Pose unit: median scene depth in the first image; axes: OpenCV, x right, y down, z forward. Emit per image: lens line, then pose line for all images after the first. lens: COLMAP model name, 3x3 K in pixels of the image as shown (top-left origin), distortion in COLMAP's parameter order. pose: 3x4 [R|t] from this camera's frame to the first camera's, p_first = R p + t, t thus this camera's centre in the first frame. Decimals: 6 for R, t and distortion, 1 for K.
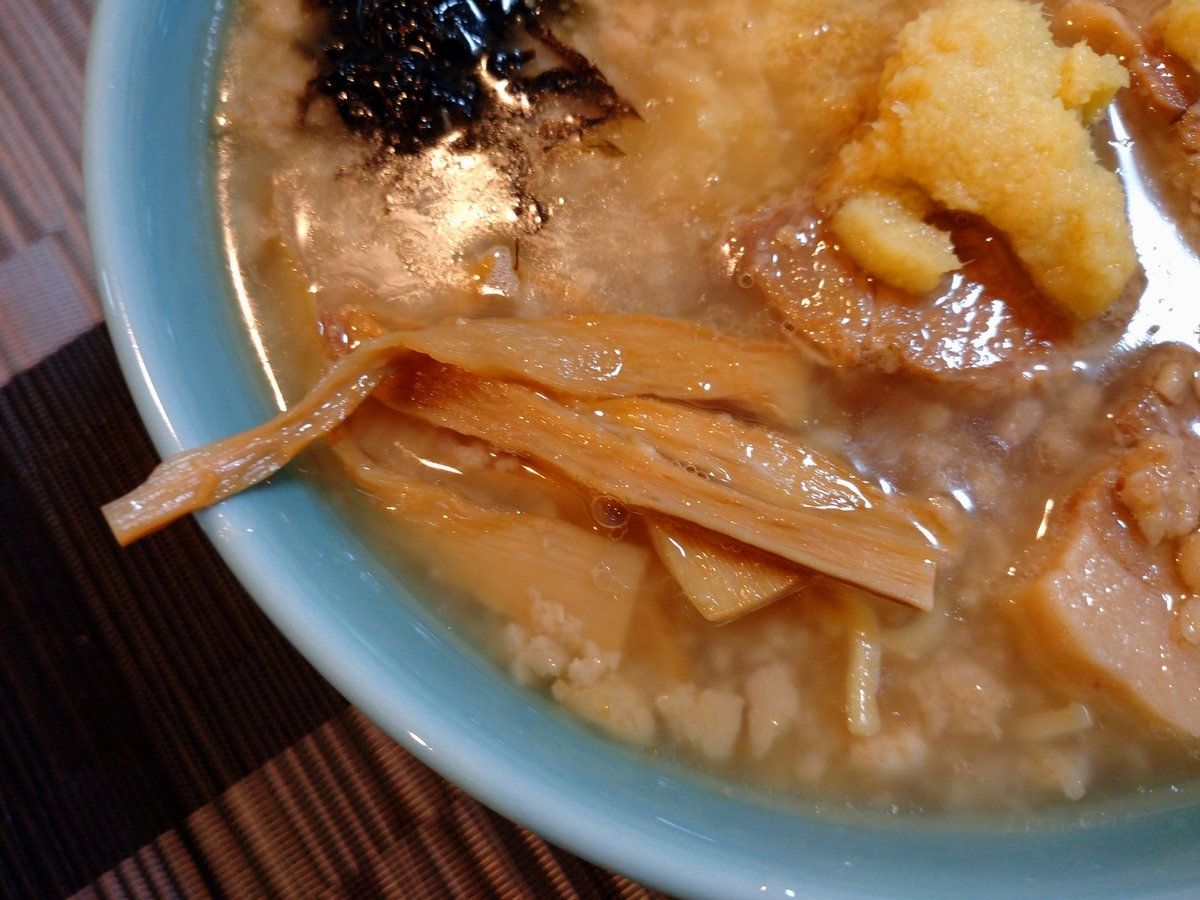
lens RADIAL K [[898.2, 0, 600.0], [0, 898.2, 450.0], [0, 0, 1]] dist [-0.034754, -0.002754]
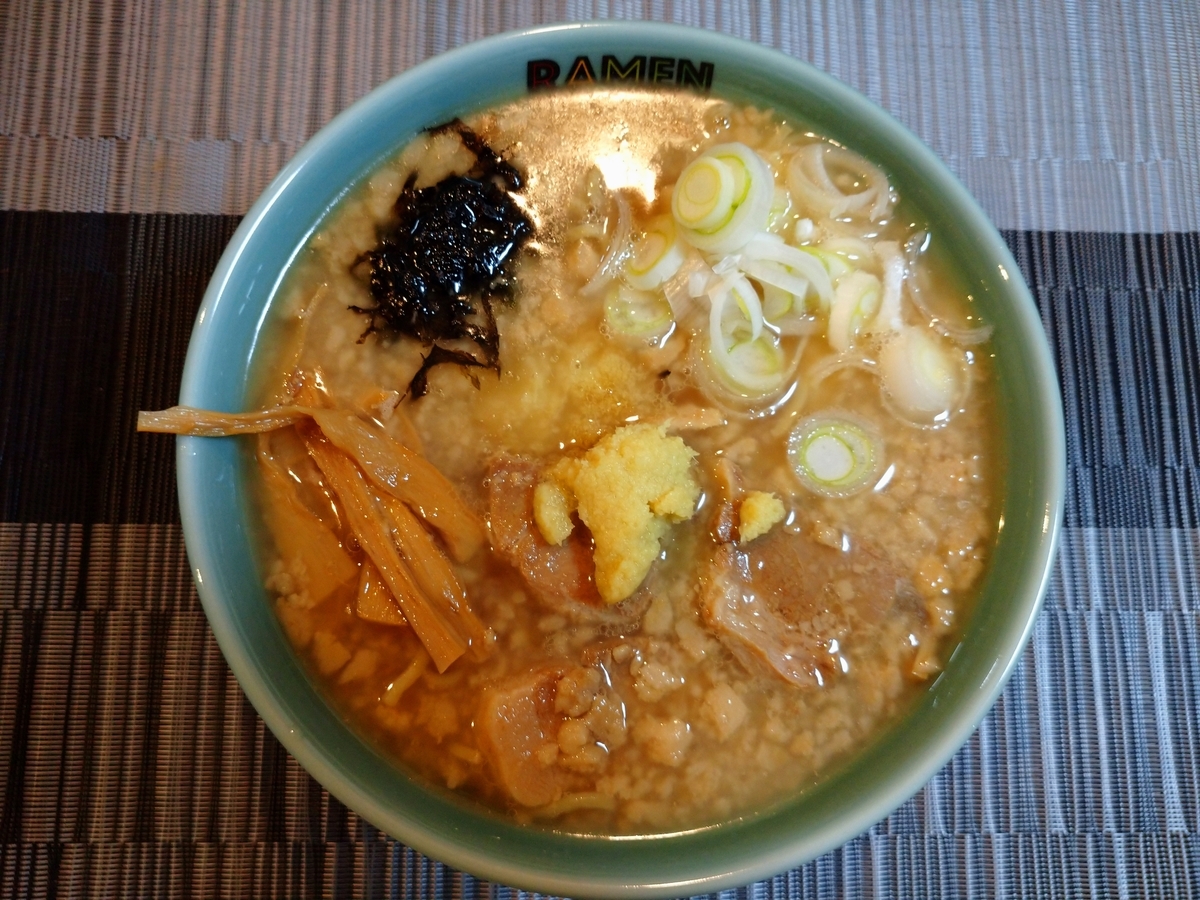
lens RADIAL K [[820.4, 0, 594.3], [0, 820.4, 439.4], [0, 0, 1]] dist [-0.000582, -0.003889]
pose [[0.818492, 0.574330, 0.014718, 0.282767], [-0.574460, 0.817777, 0.035156, -0.479012], [0.008155, -0.037230, 0.999273, -0.794554]]
